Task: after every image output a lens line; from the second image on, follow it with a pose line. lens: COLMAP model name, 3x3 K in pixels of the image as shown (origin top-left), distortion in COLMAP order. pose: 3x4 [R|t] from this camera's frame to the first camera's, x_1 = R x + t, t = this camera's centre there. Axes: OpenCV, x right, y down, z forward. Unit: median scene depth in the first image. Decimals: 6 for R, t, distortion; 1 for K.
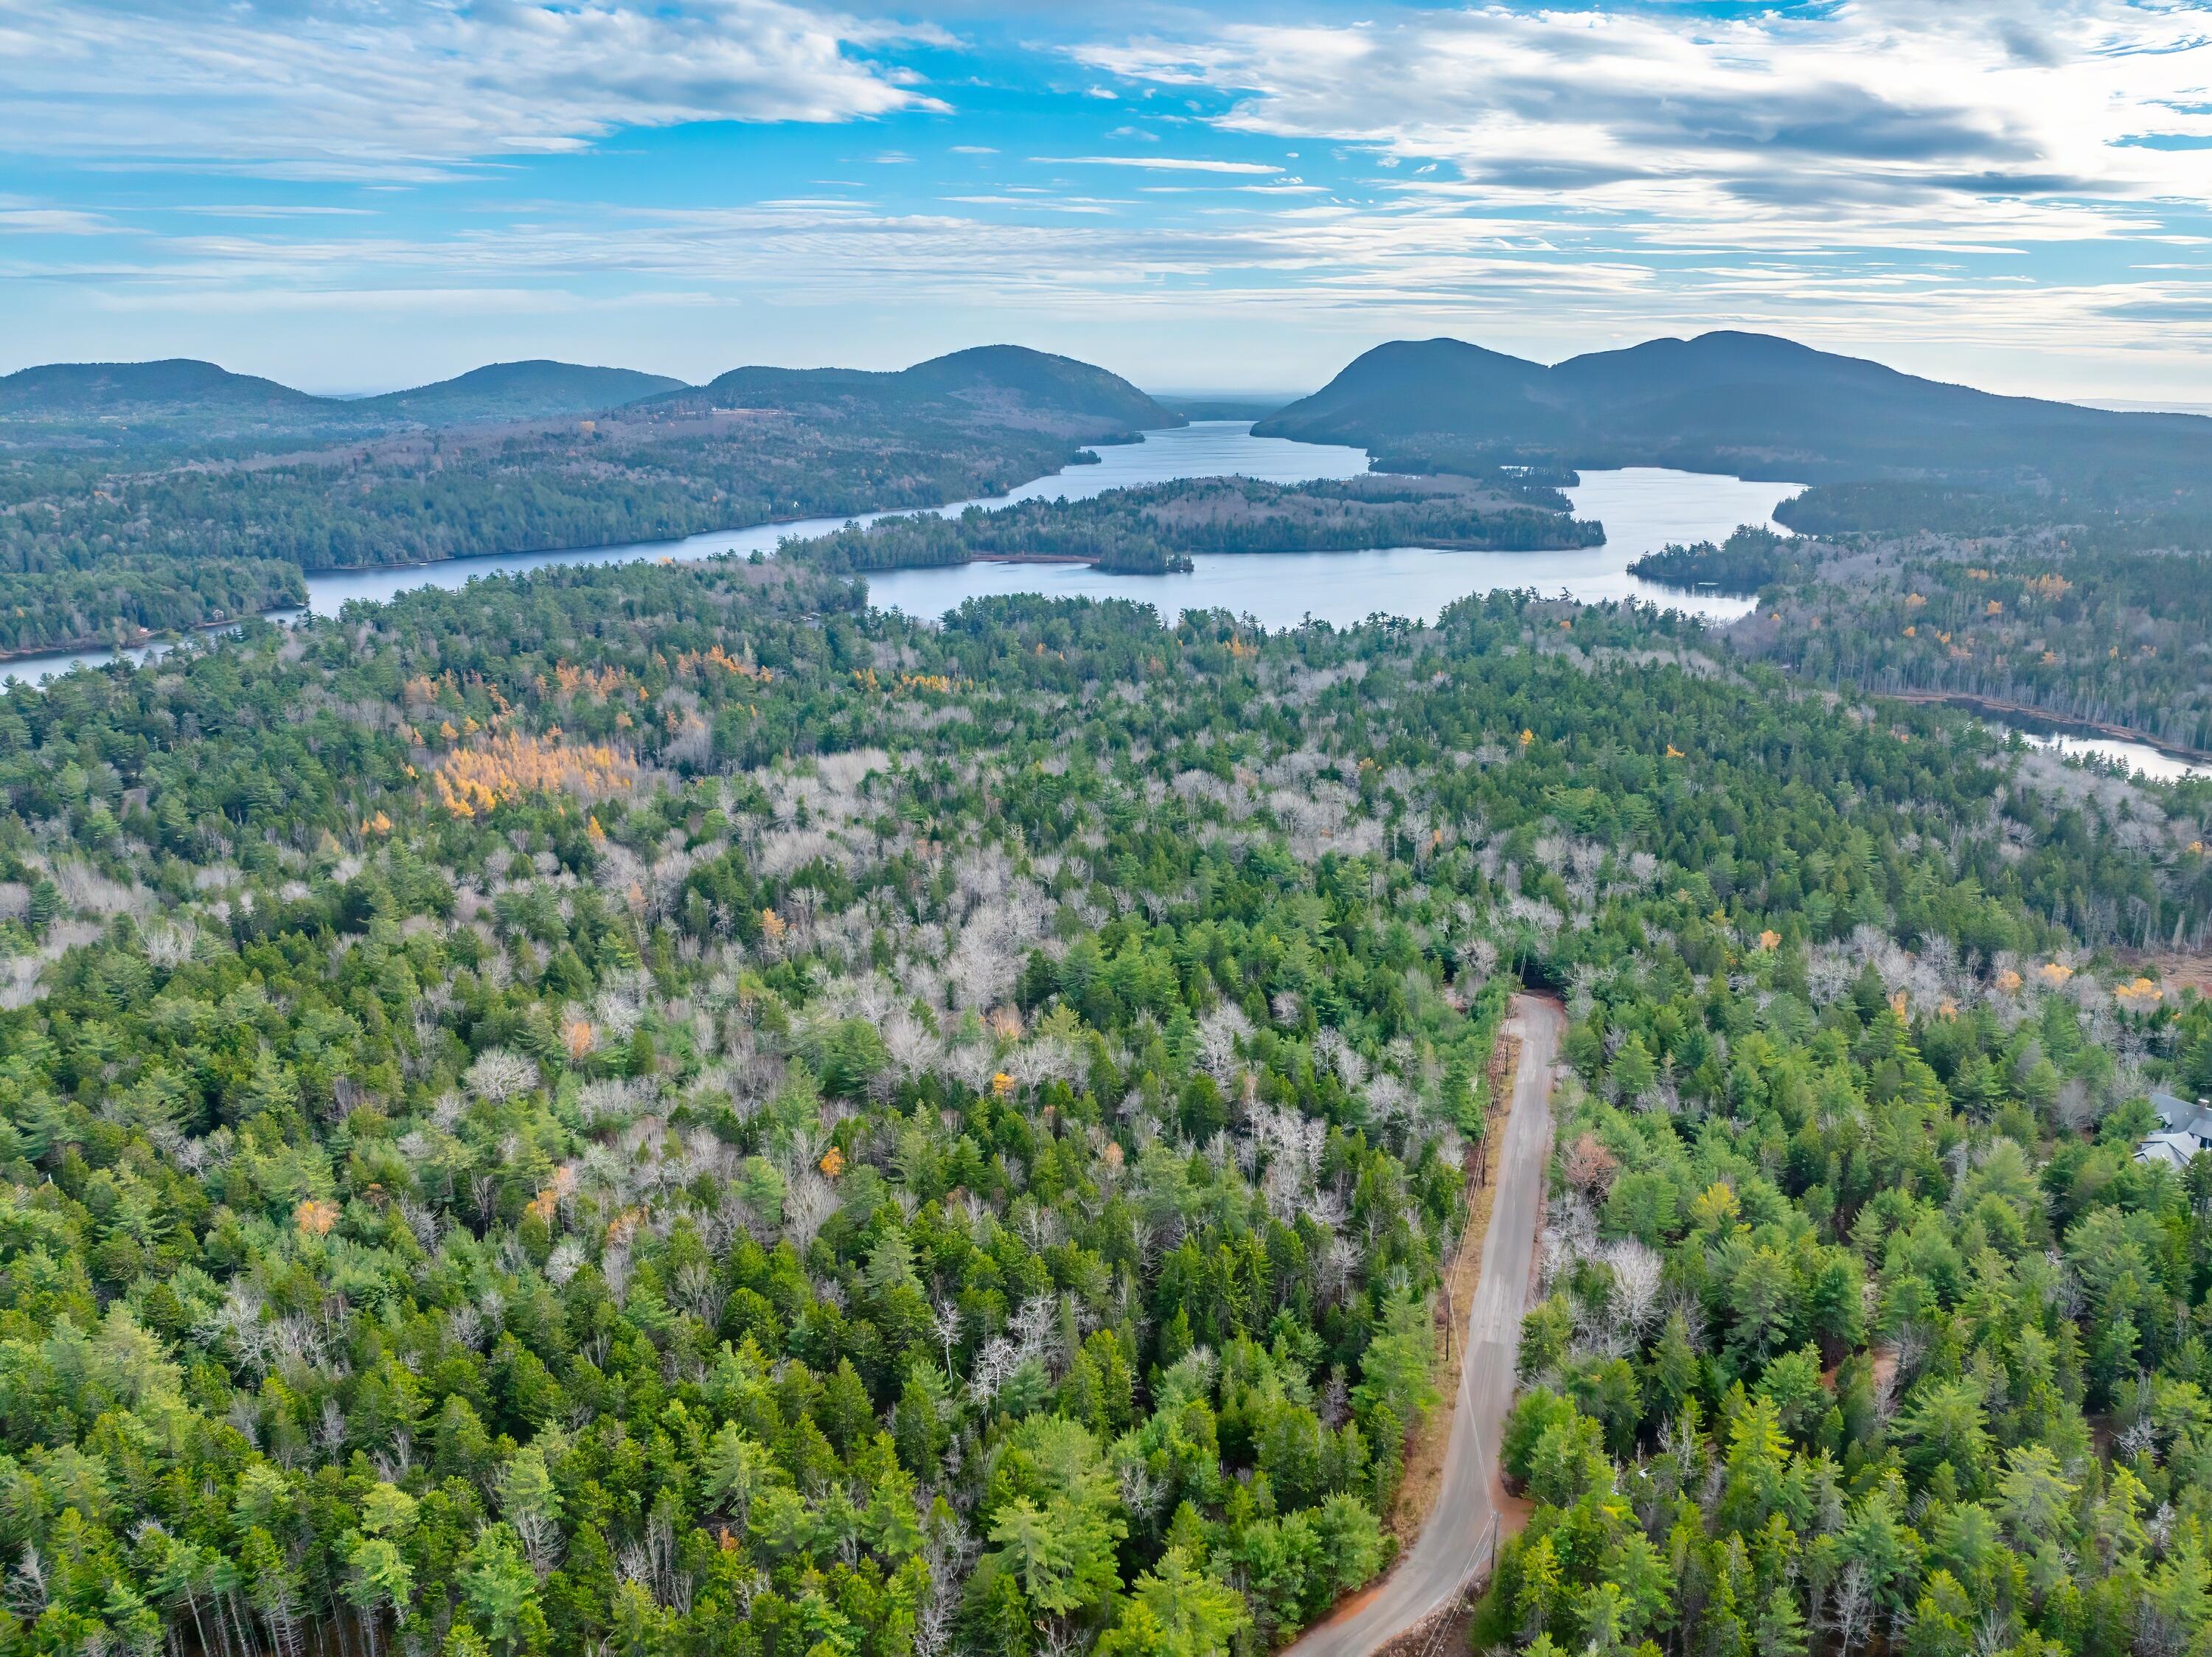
lens RADIAL K [[1734.2, 0, 1195.6], [0, 1734.2, 894.9], [0, 0, 1]] dist [-0.019231, -0.026846]
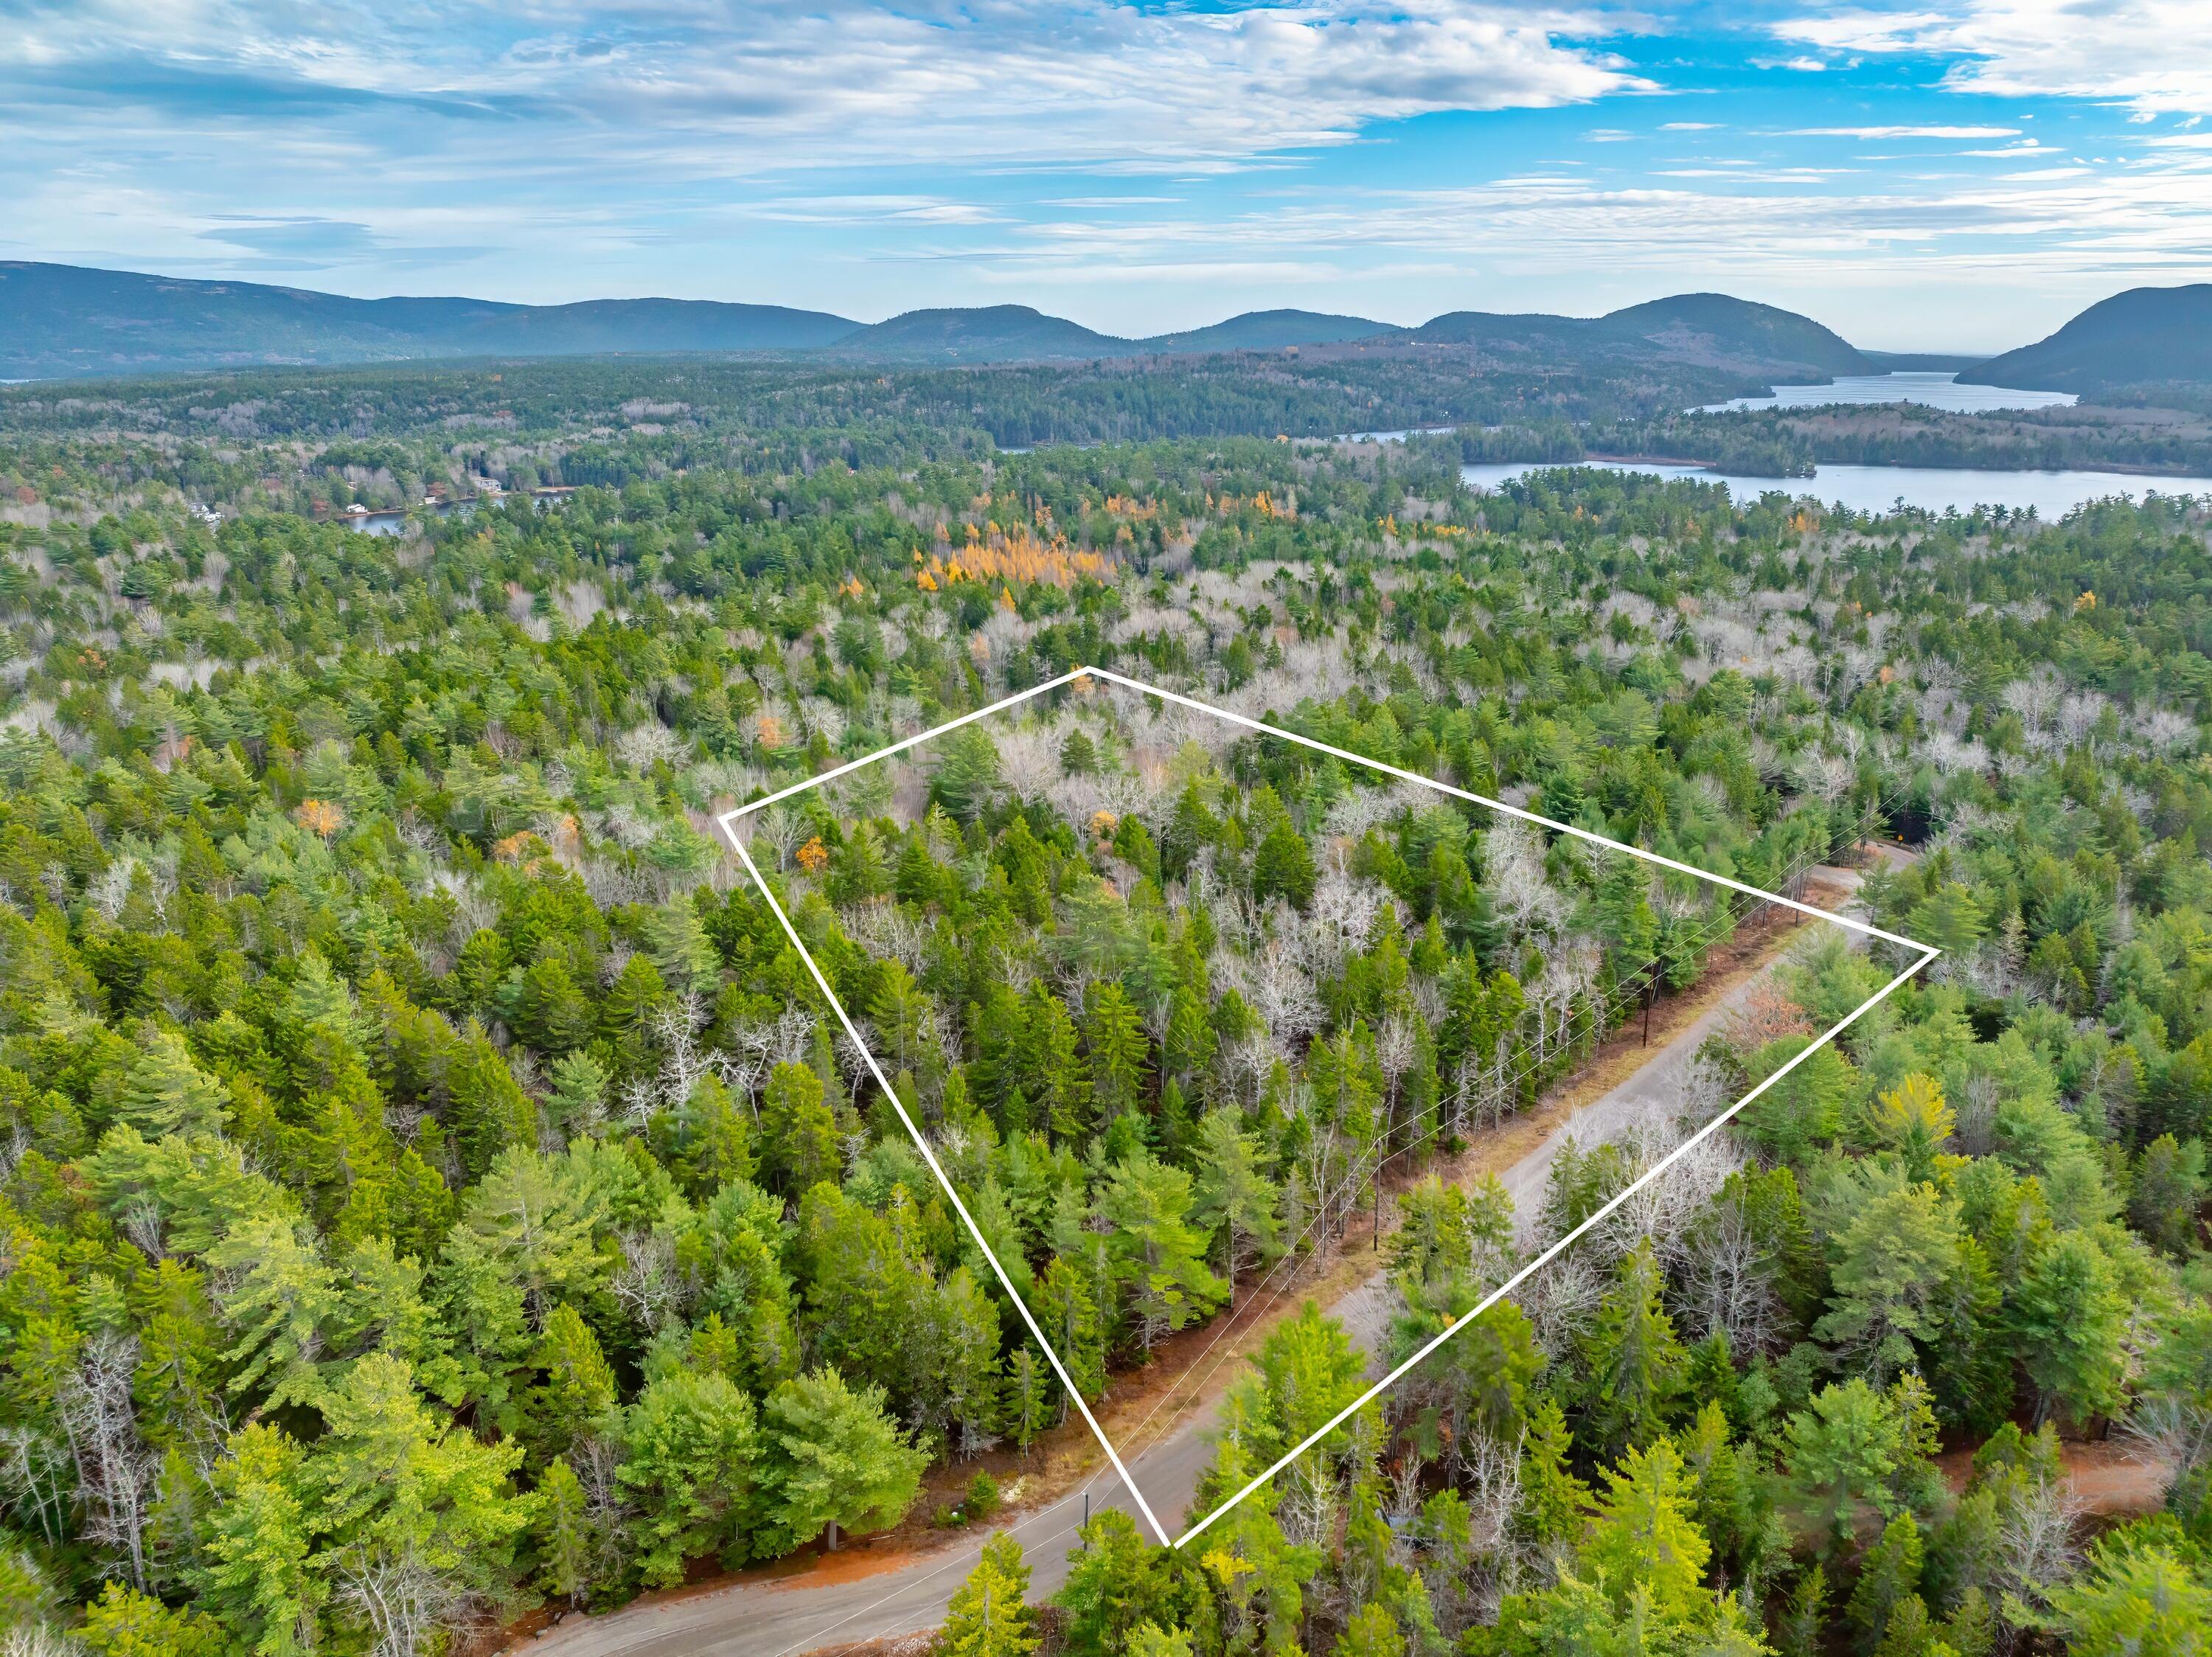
lens RADIAL K [[1541.5, 0, 1101.4], [0, 1541.5, 820.1], [0, 0, 1]] dist [-0.035205, -0.005038]
pose [[0.888433, 0.135581, -0.438526, 0.175853], [-0.129633, 0.990601, 0.043638, 0.062920], [0.440321, 0.018078, 0.897658, 0.279725]]
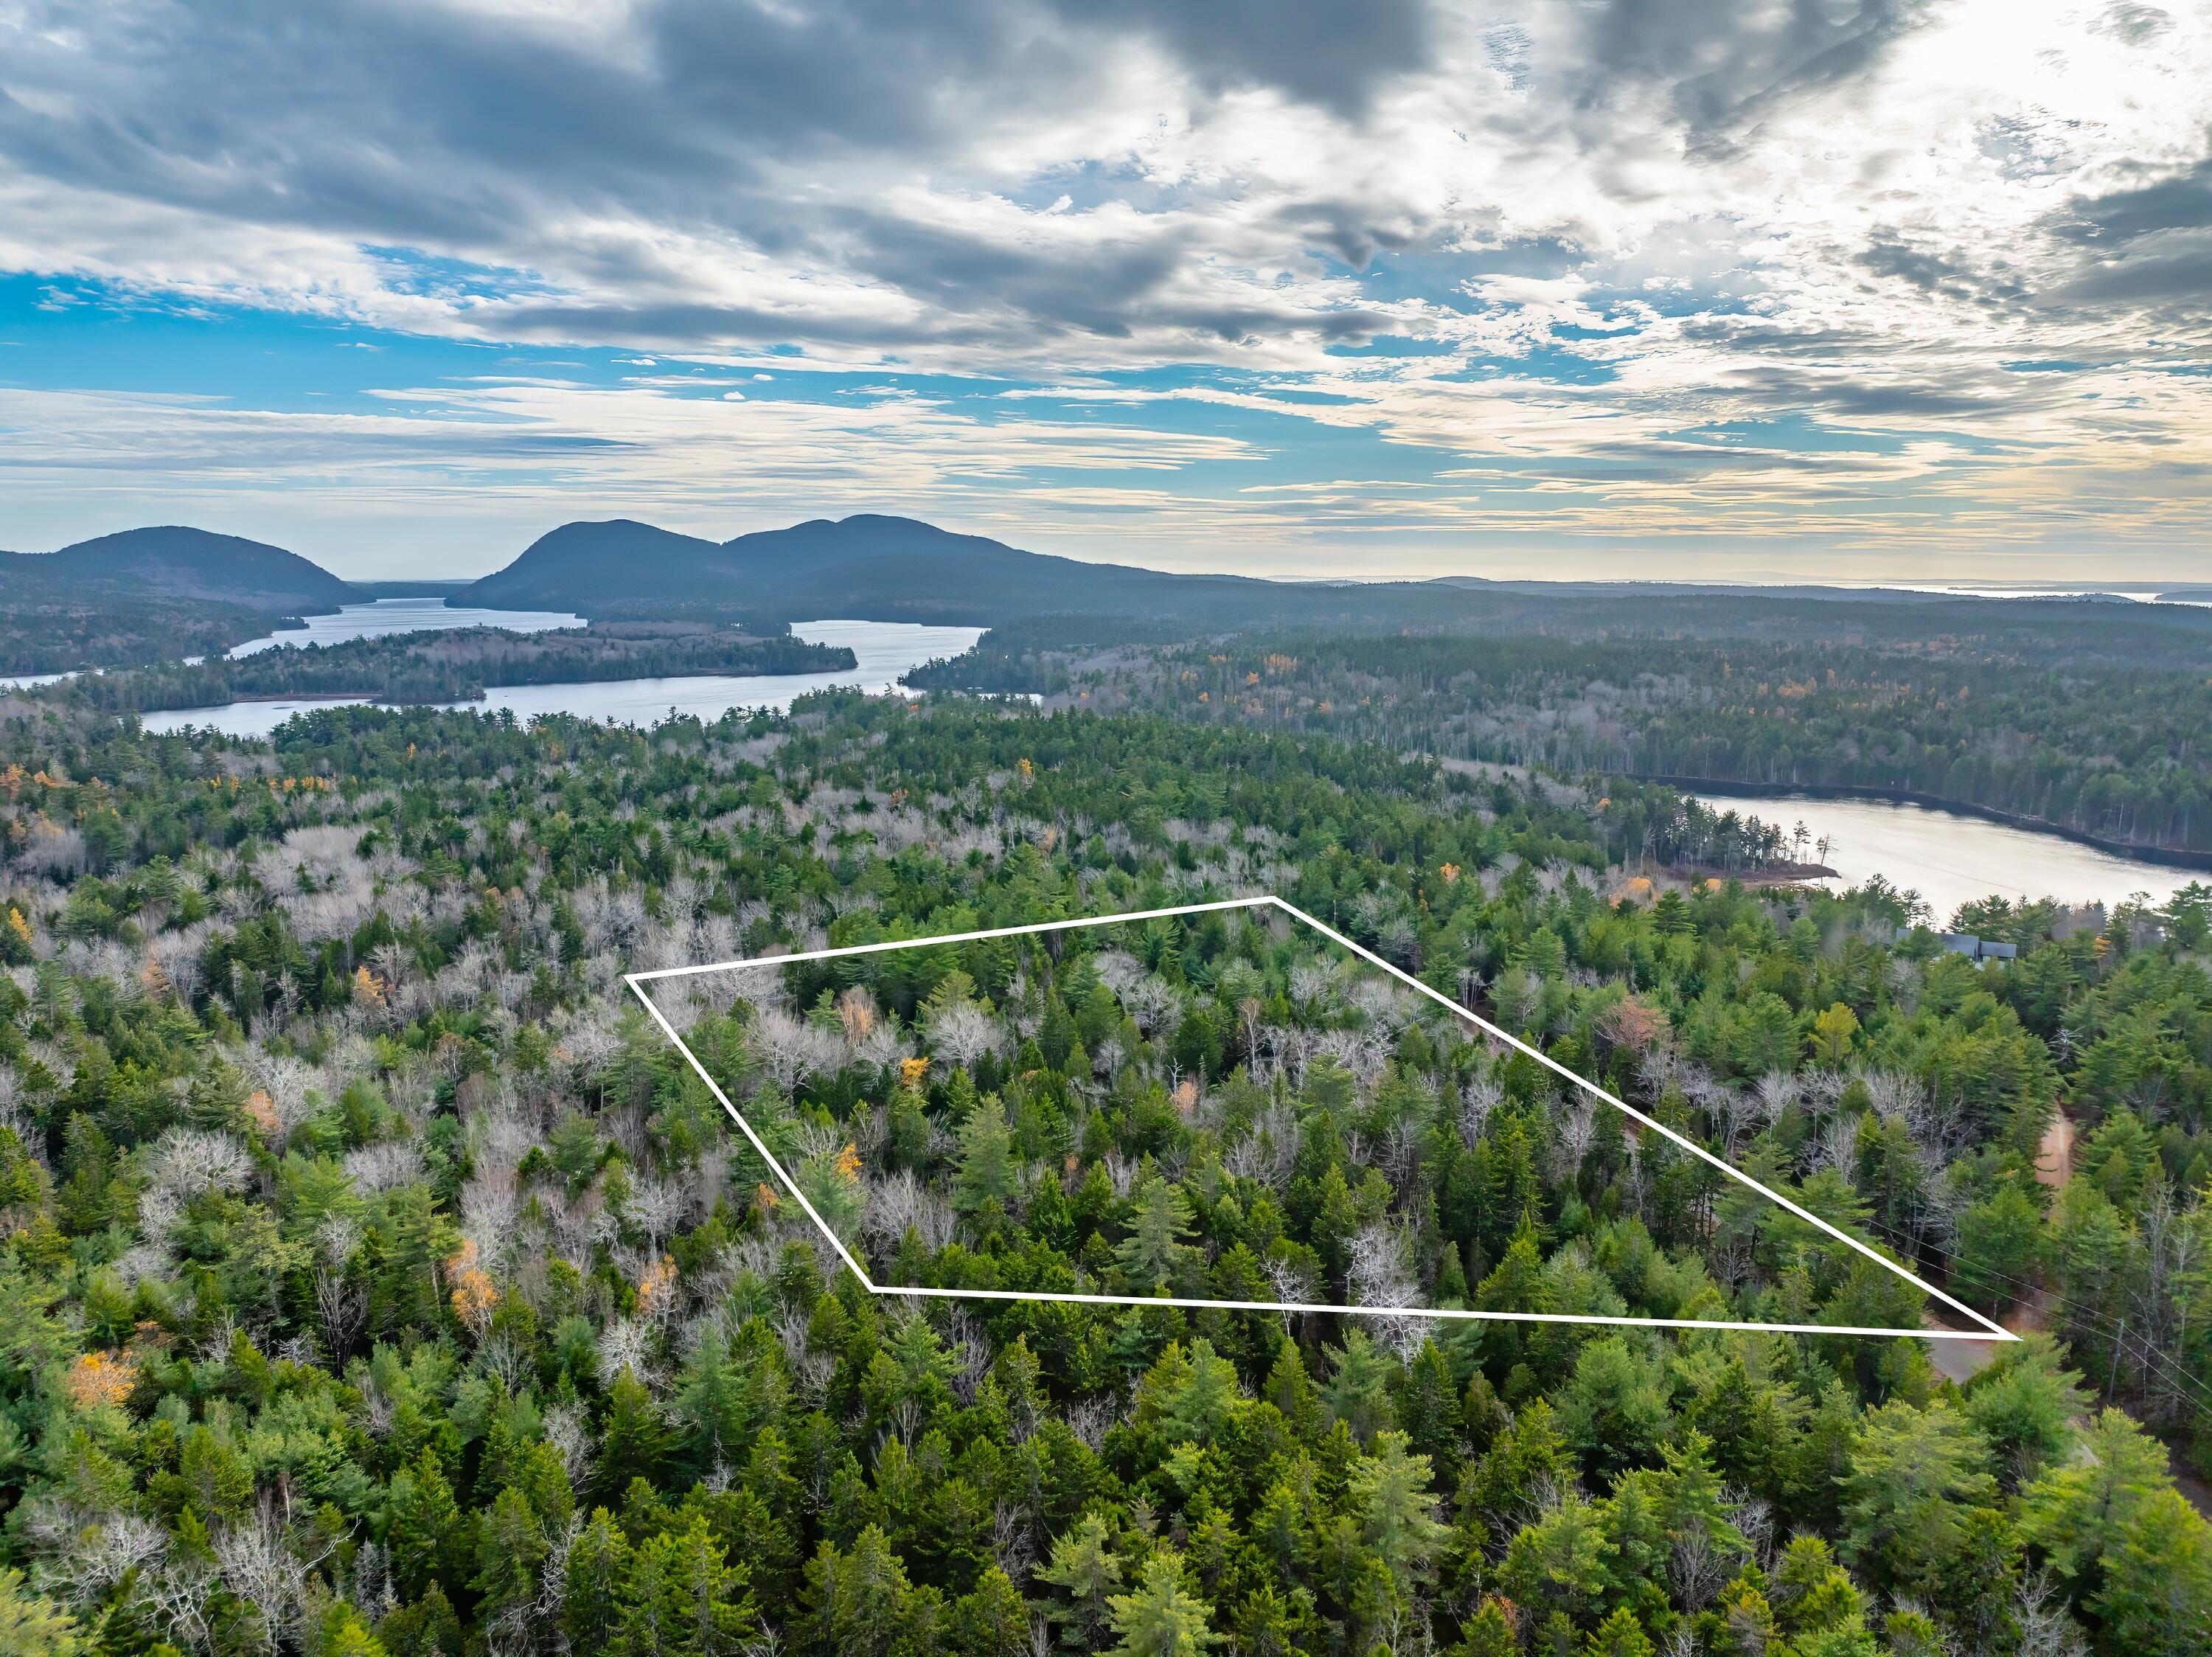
lens RADIAL K [[1541.5, 0, 1088.5], [0, 1541.5, 835.3], [0, 0, 1]] dist [-0.035205, -0.005038]
pose [[0.902381, -0.077353, 0.423940, -0.277739], [0.126758, 0.987882, -0.089560, 0.061864], [-0.411875, 0.134555, 0.901251, 0.252528]]
